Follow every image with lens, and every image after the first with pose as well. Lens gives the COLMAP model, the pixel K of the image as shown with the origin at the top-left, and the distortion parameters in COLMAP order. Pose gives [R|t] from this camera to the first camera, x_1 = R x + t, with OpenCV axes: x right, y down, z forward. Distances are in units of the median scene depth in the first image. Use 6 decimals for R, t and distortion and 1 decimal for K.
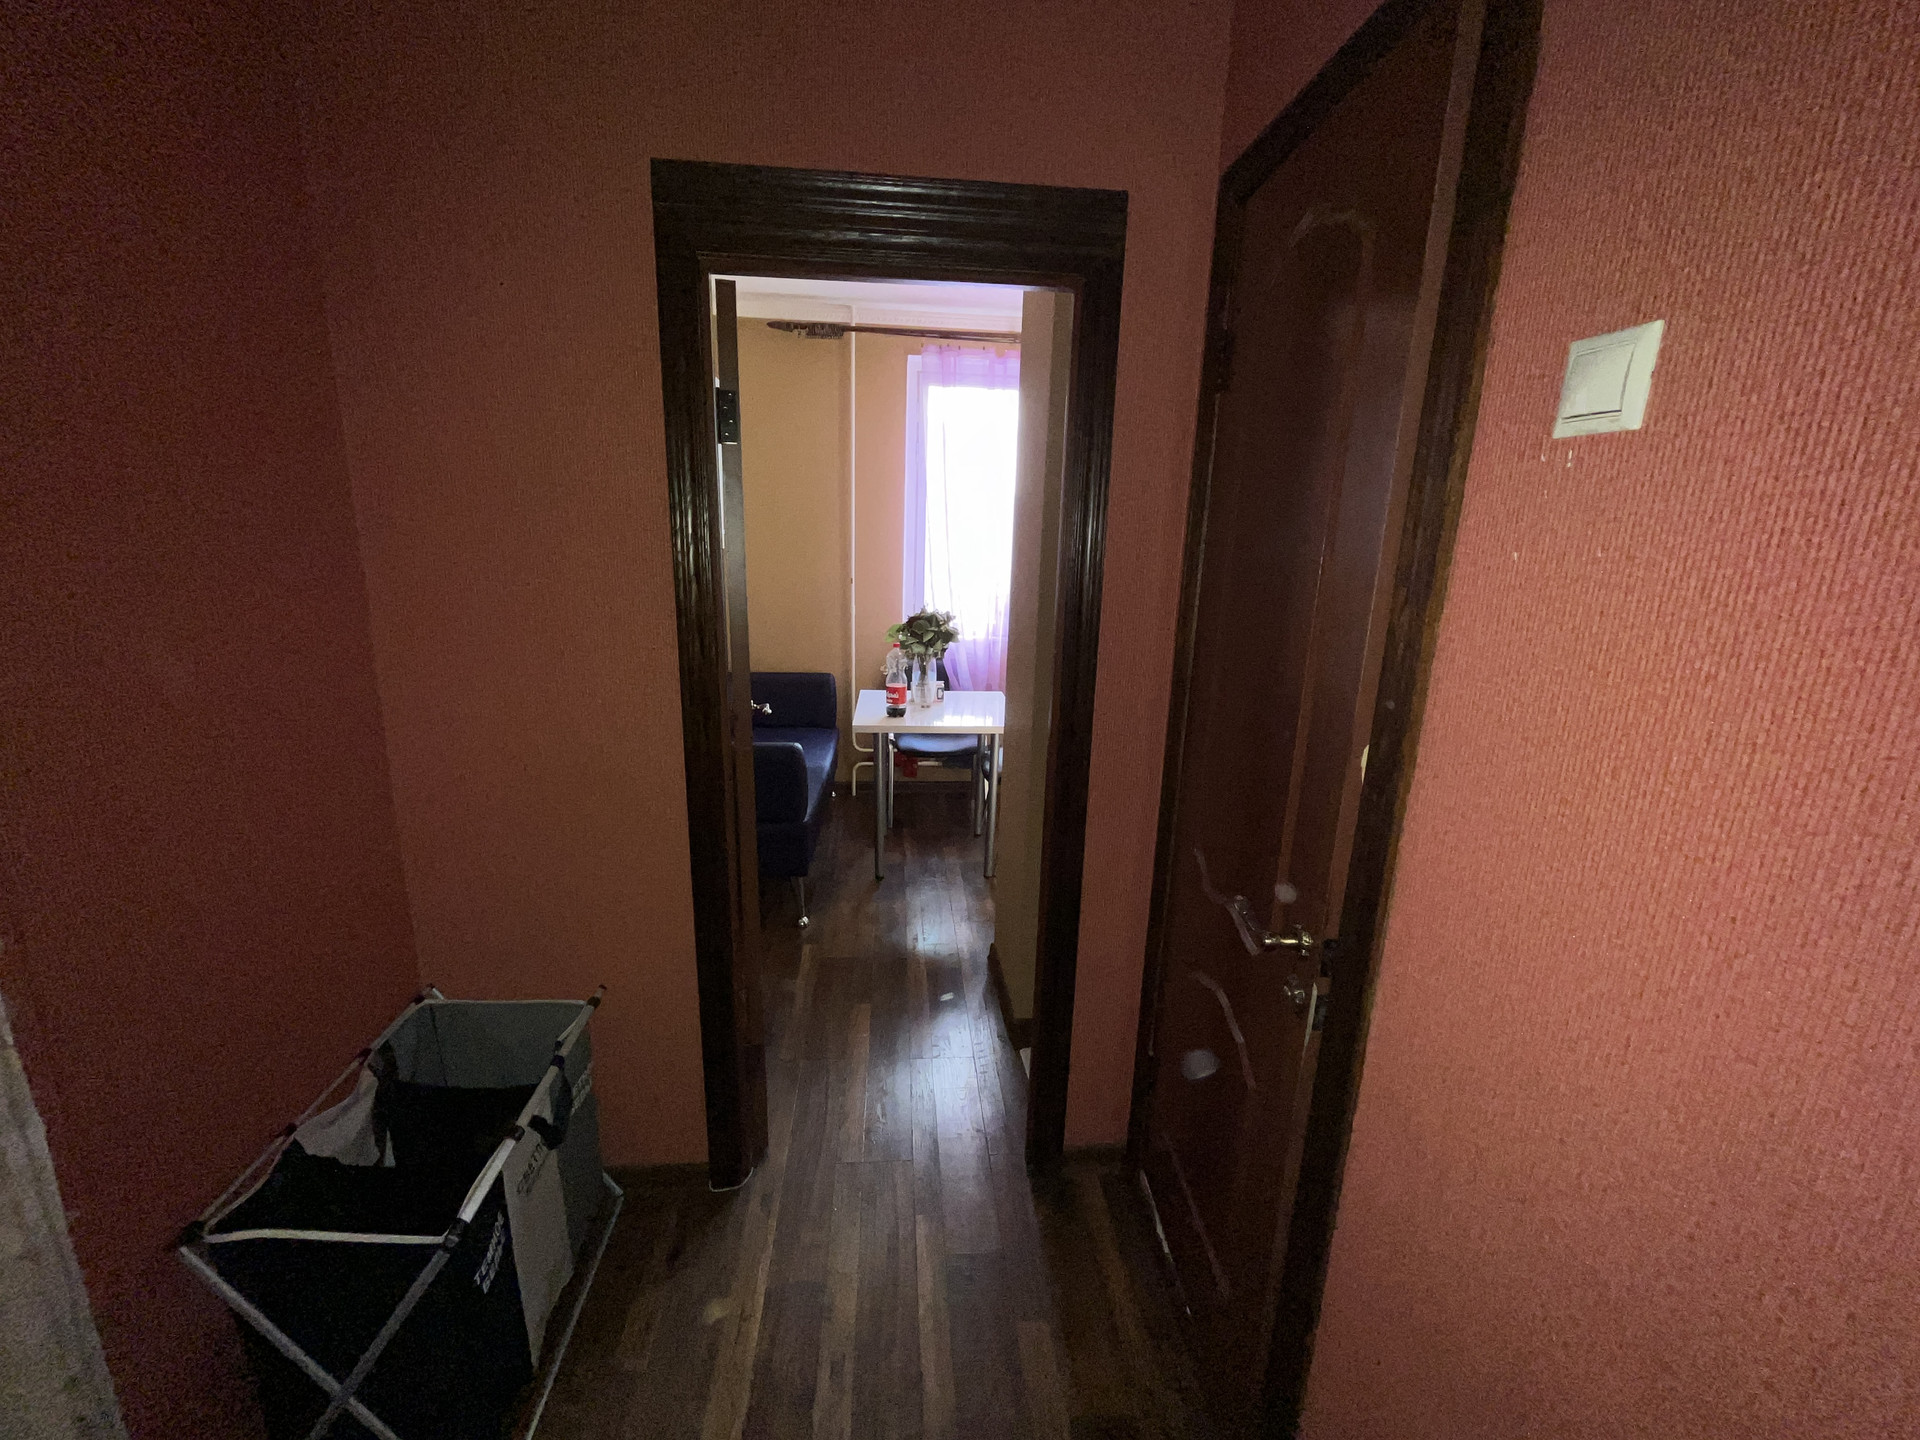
lens RADIAL K [[772.7, 0, 960.0], [0, 772.7, 720.0], [0, 0, 1]] dist [-0.000283, -0.000071]
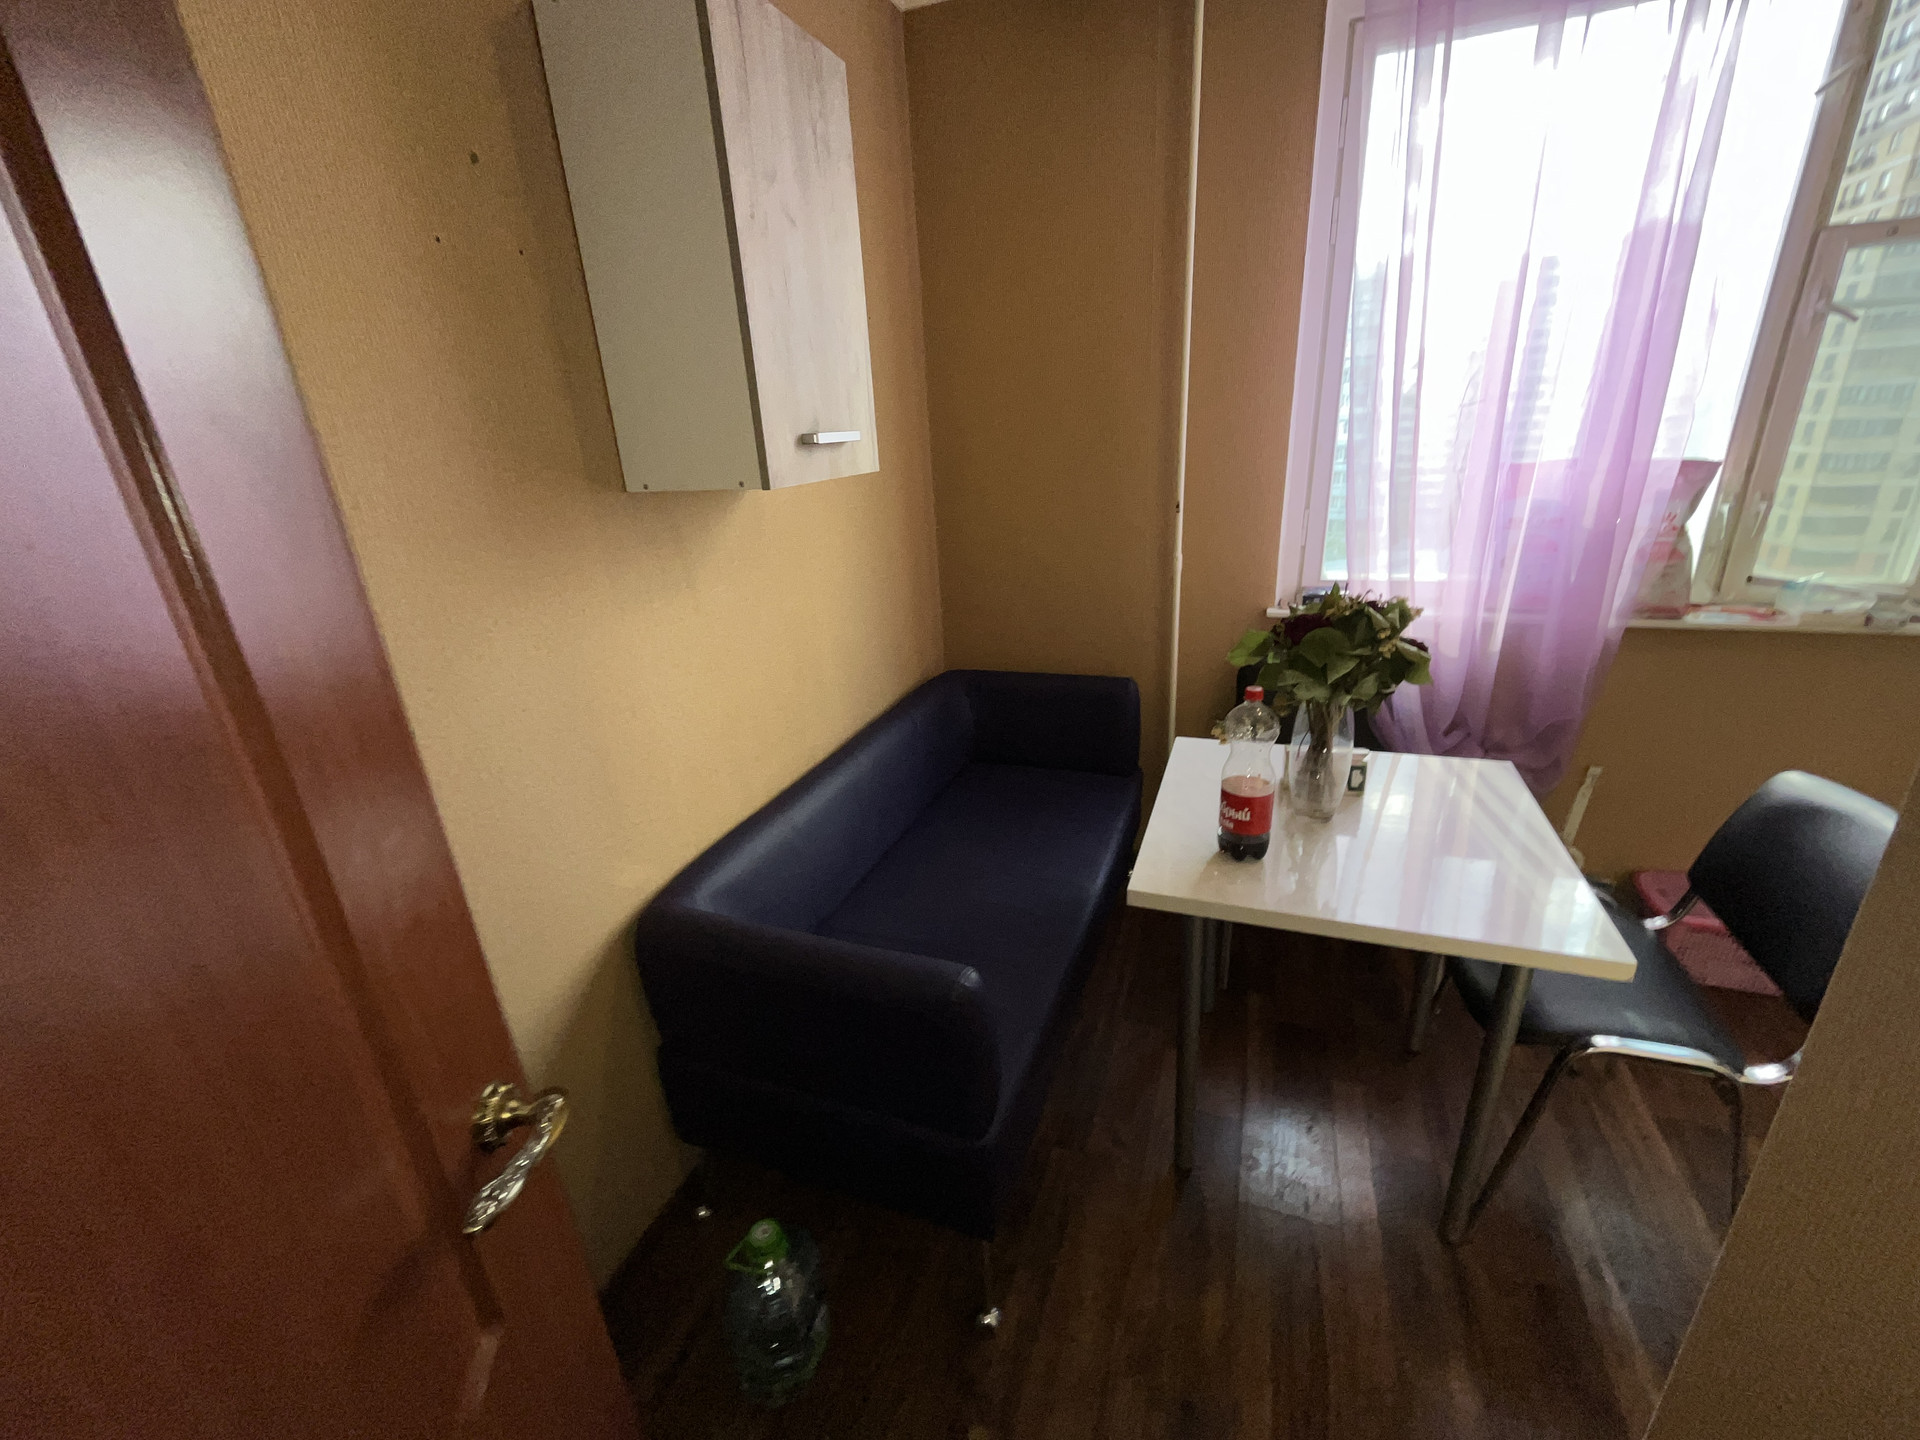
lens RADIAL K [[792.1, 0, 960.0], [0, 792.1, 720.0], [0, 0, 1]] dist [0.000192, 0.000021]
pose [[0.902268, 0.078203, -0.424024, -0.042622], [-0.023874, 0.990967, 0.131963, -0.128120], [0.430513, -0.108943, 0.895985, 0.539794]]
